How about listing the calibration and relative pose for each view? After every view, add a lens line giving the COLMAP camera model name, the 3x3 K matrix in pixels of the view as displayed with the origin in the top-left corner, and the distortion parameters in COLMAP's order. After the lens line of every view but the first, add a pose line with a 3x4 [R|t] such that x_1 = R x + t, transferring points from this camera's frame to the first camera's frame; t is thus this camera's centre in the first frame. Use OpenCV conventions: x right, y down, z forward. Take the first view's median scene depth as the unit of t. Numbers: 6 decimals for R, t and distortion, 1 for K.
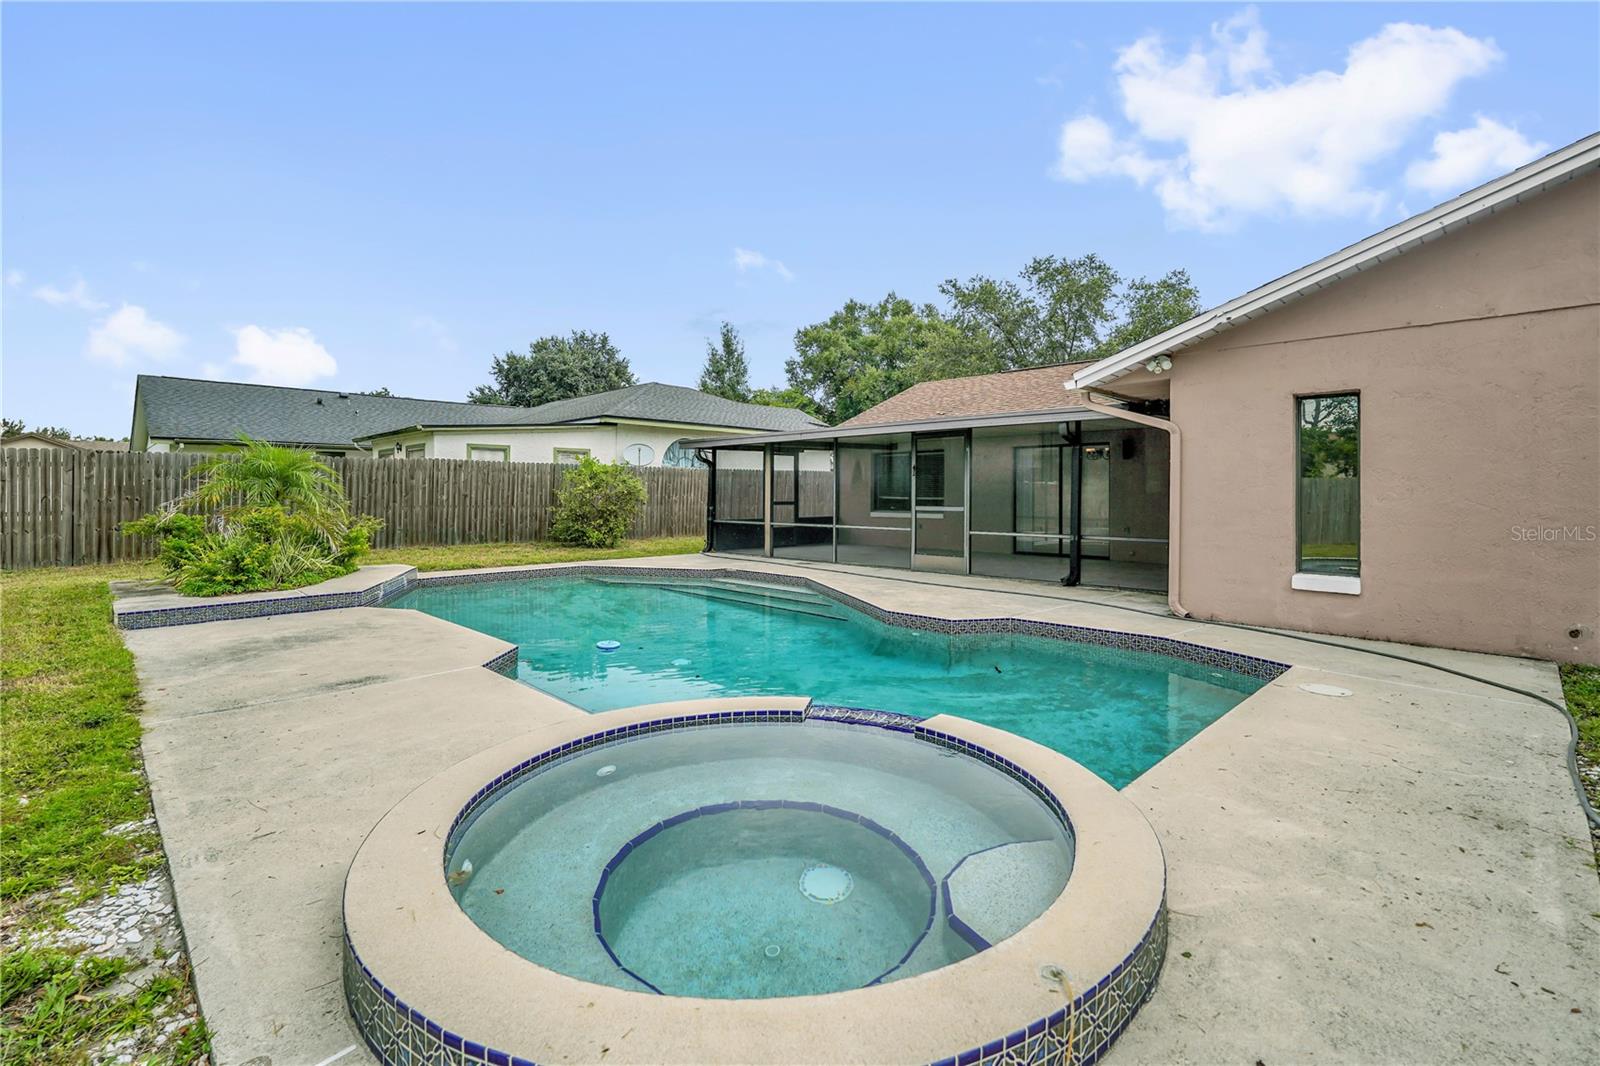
lens RADIAL K [[732.9, 0, 803.5], [0, 732.9, 488.1], [0, 0, 1]] dist [0.000646, 0.000395]
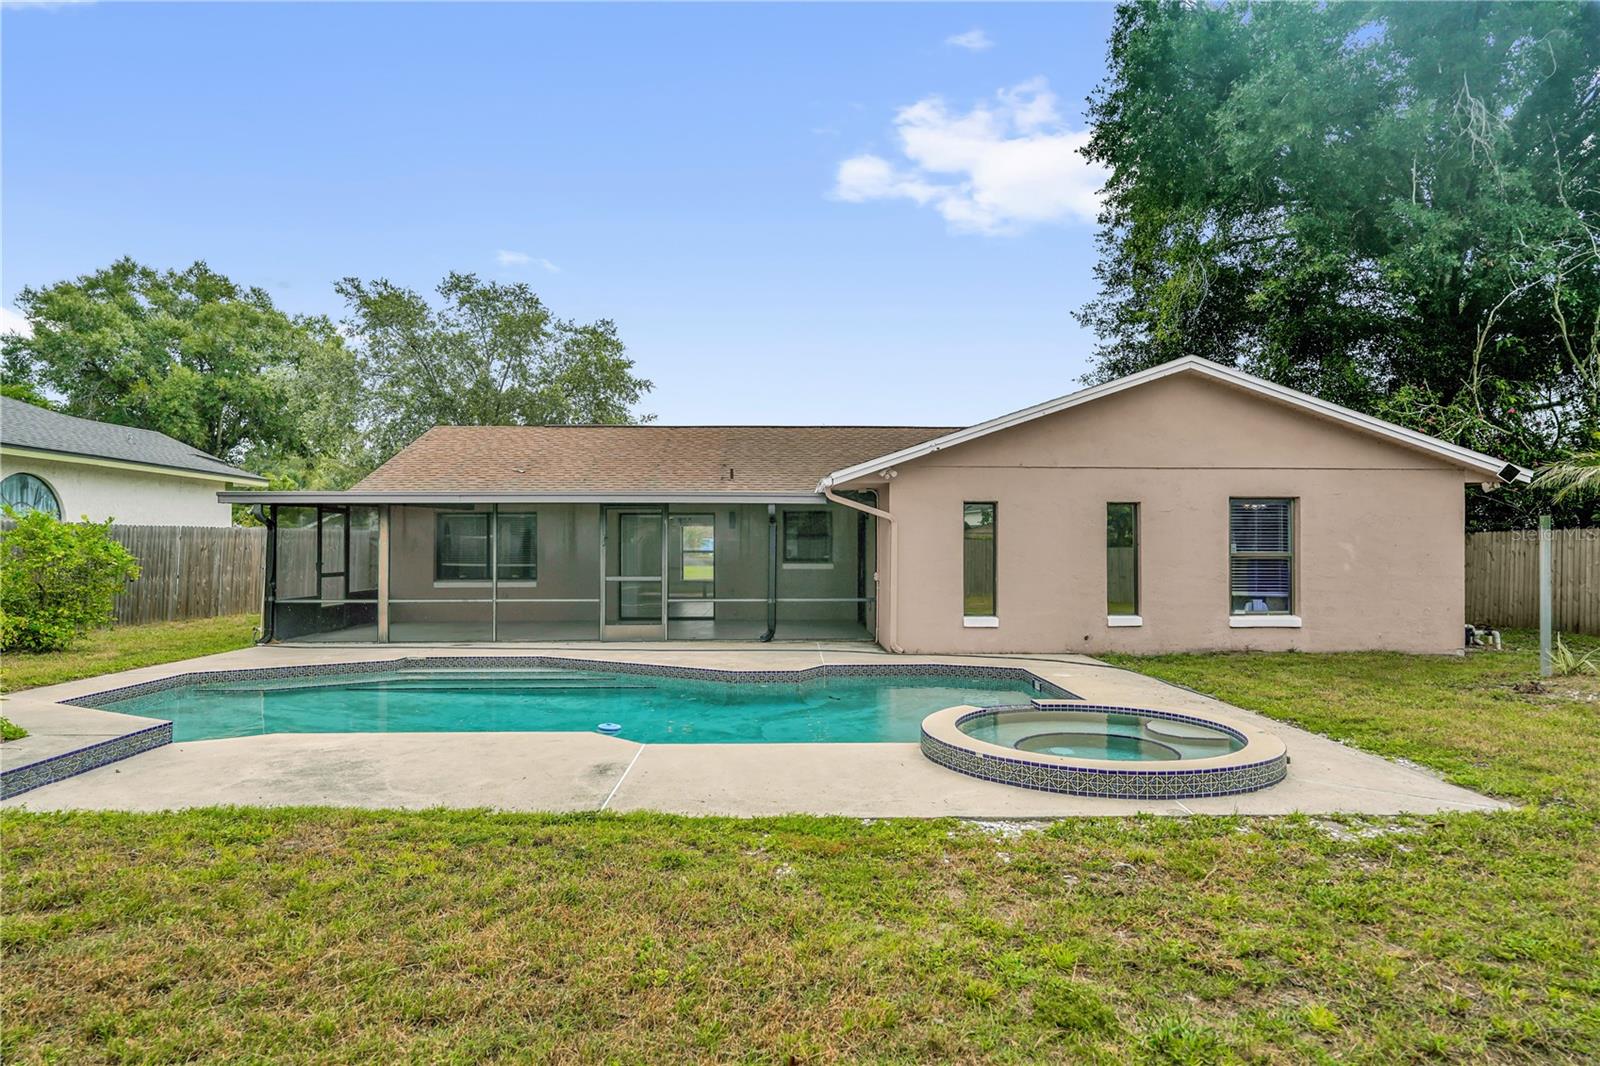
lens RADIAL K [[918.8, 0, 800.0], [0, 918.8, 533.0], [0, 0, 1]] dist [-0.000577, 0.000435]
pose [[0.685017, 0.007119, 0.728492, -0.395789], [-0.003473, 0.999973, -0.006506, -0.018859], [-0.728519, 0.001926, 0.685023, -0.031244]]
